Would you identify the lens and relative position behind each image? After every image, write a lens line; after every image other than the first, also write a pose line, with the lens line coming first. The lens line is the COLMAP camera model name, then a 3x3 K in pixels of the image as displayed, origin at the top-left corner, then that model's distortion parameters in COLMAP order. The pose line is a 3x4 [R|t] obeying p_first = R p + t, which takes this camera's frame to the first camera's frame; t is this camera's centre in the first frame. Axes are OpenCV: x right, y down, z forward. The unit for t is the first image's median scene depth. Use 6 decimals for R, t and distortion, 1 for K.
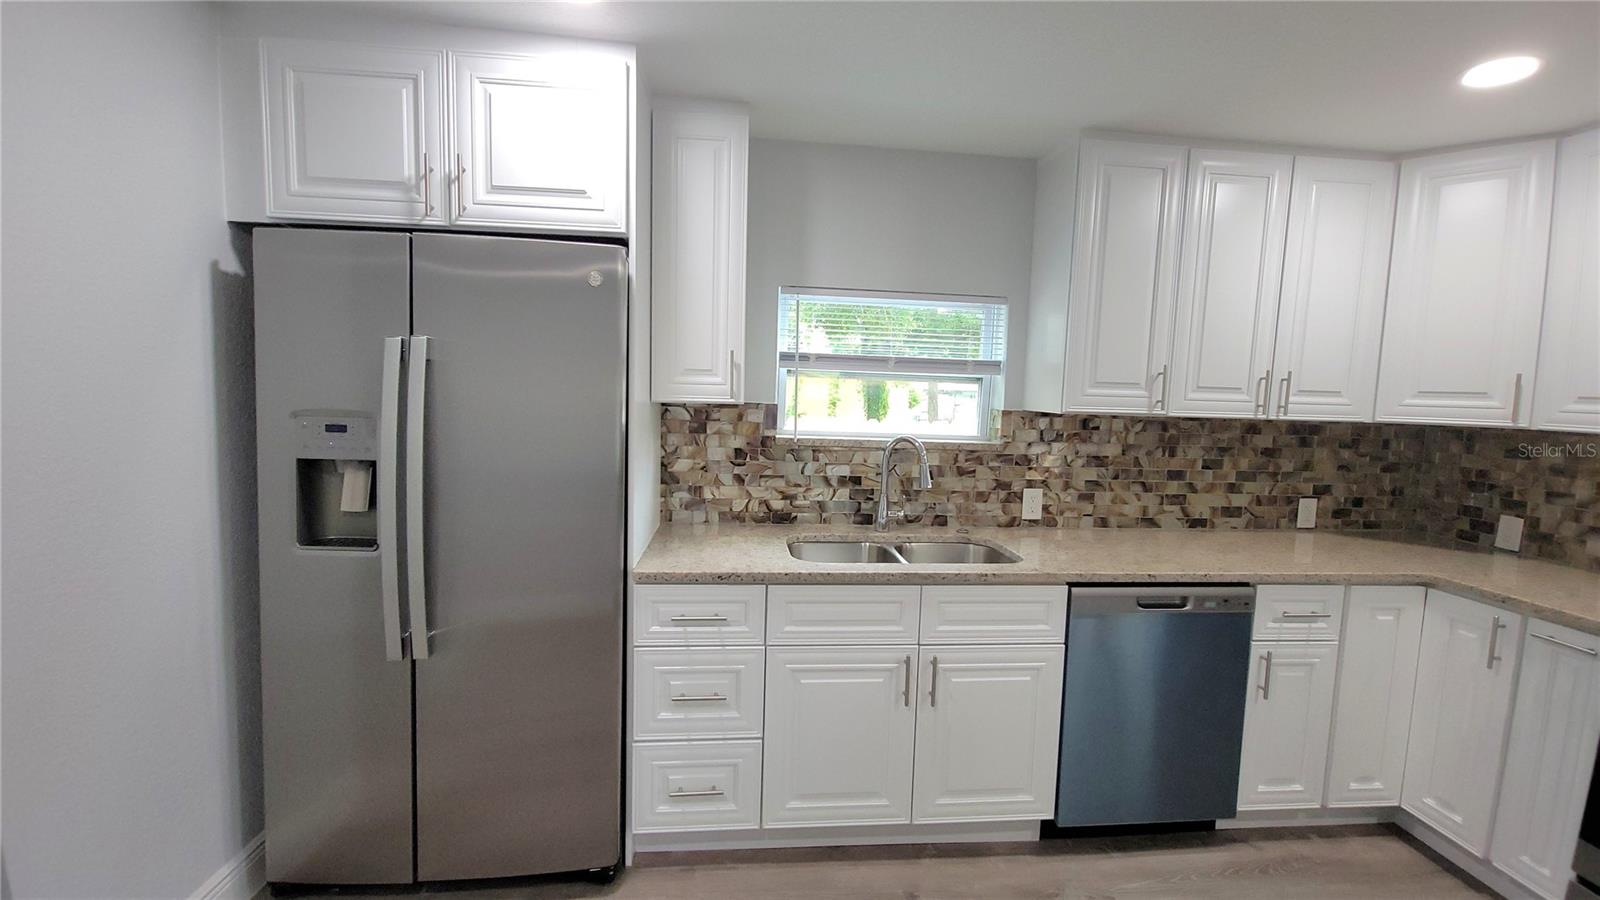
lens RADIAL K [[652.4, 0, 799.3], [0, 652.4, 444.6], [0, 0, 1]] dist [0.003291, -0.004327]
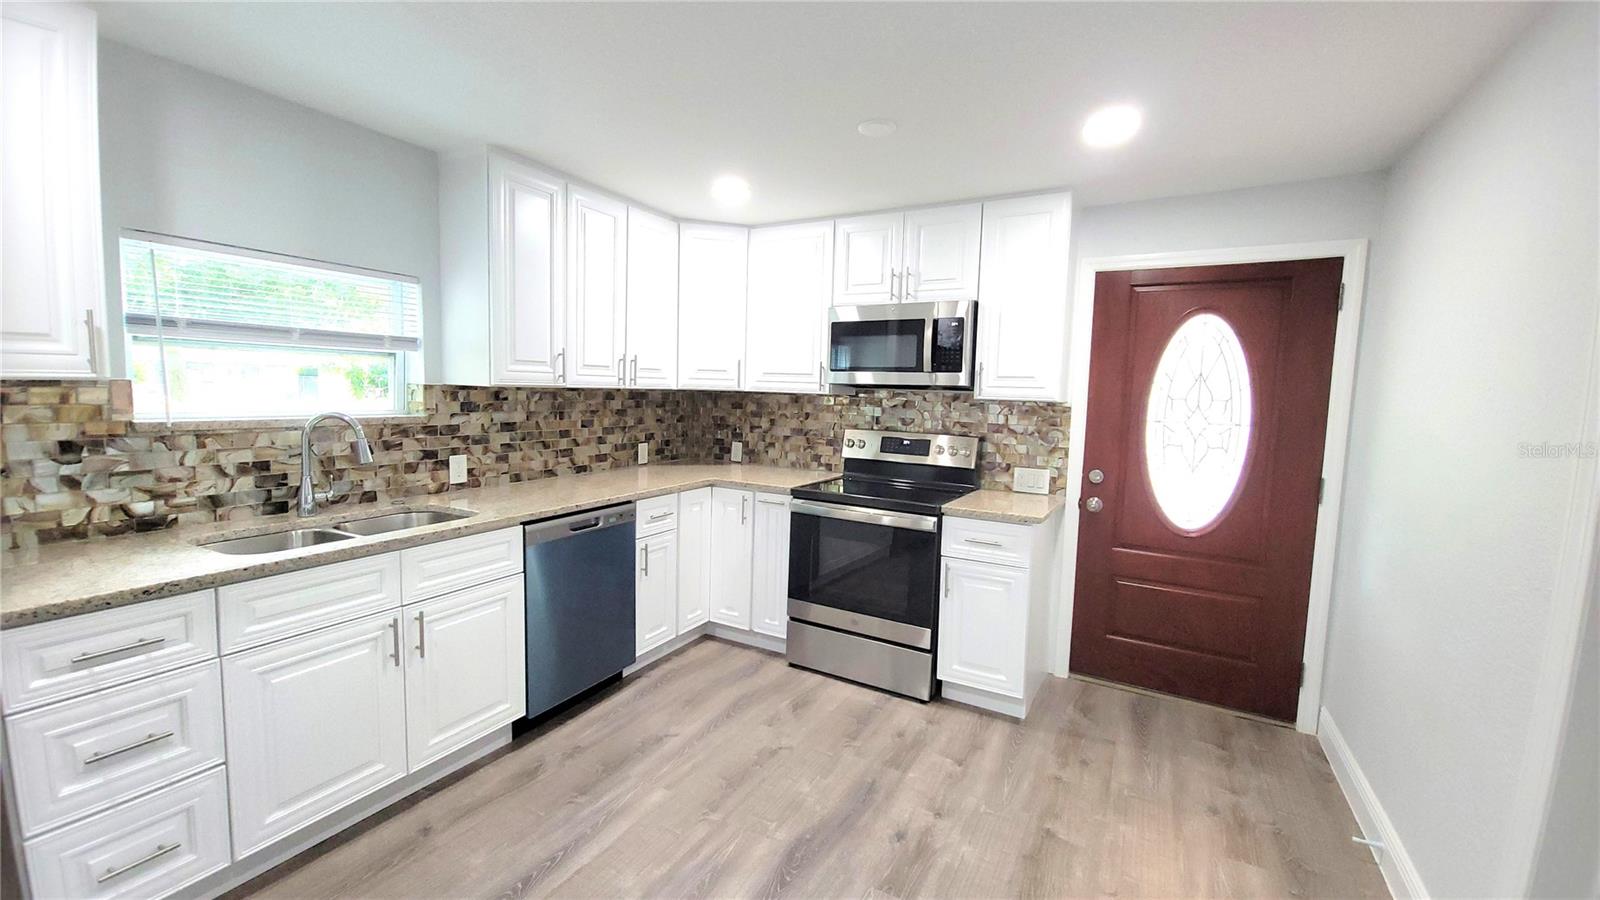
lens RADIAL K [[652.4, 0, 800.8], [0, 652.4, 445.0], [0, 0, 1]] dist [0.003291, -0.004327]
pose [[0.550429, -0.088892, 0.830136, -0.263517], [0.057781, 0.995988, 0.068339, 0.008929], [-0.832880, 0.010350, 0.553357, -0.107365]]
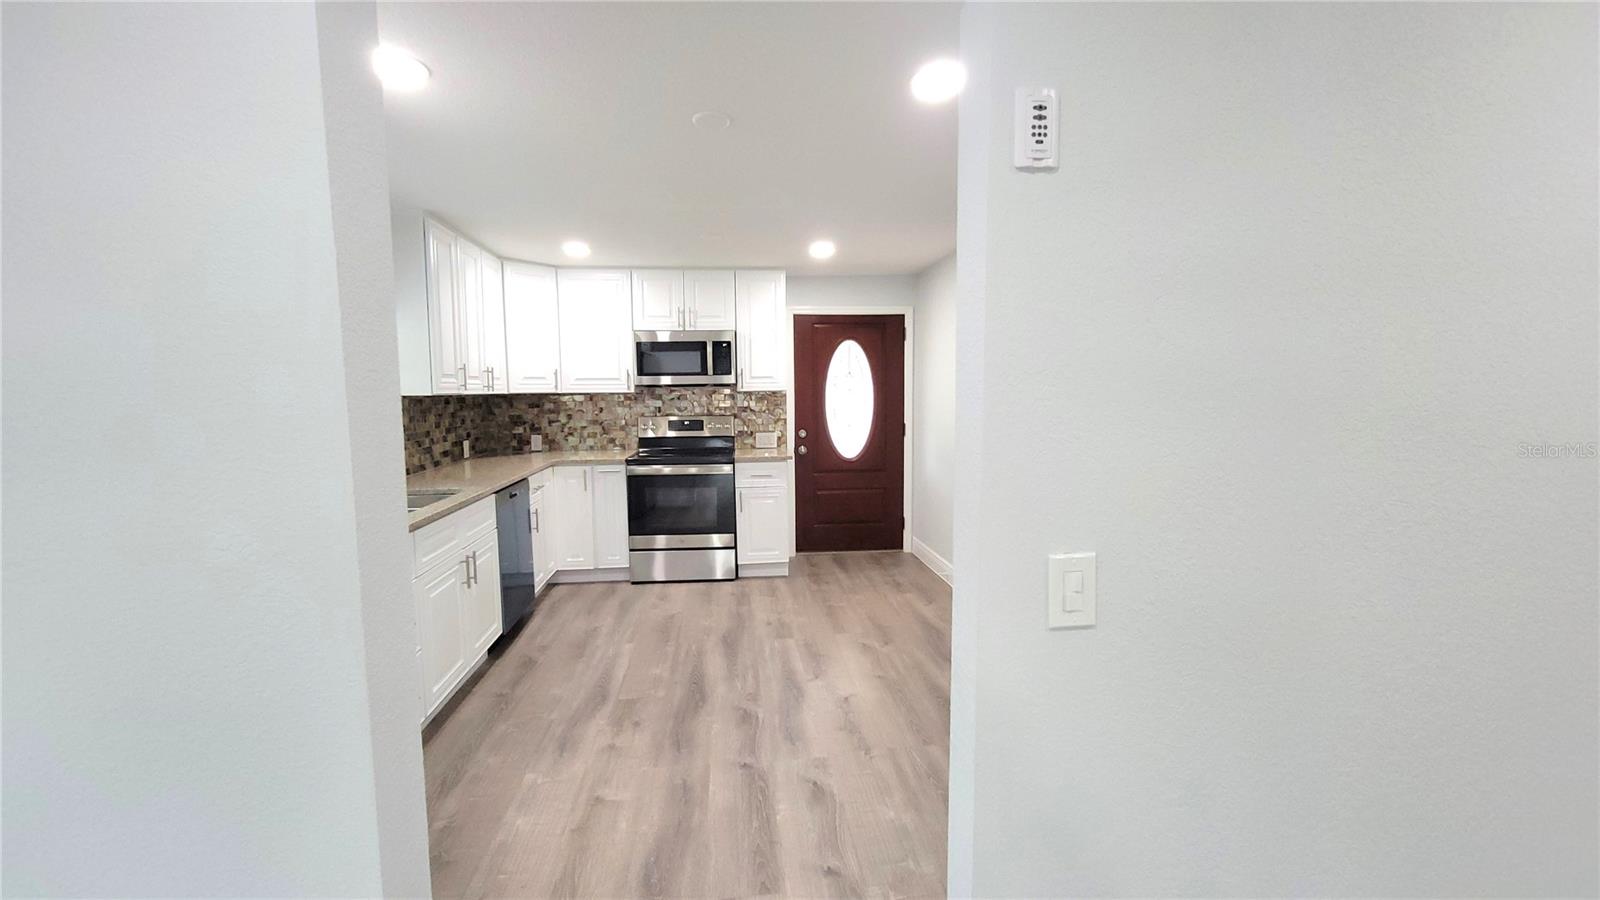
lens RADIAL K [[652.4, 0, 806.4], [0, 652.4, 443.9], [0, 0, 1]] dist [0.003291, -0.004327]
pose [[-0.040970, -0.115571, 0.992454, -1.099330], [0.090940, 0.988734, 0.118892, -0.035553], [-0.995013, 0.095125, -0.029999, 0.186369]]
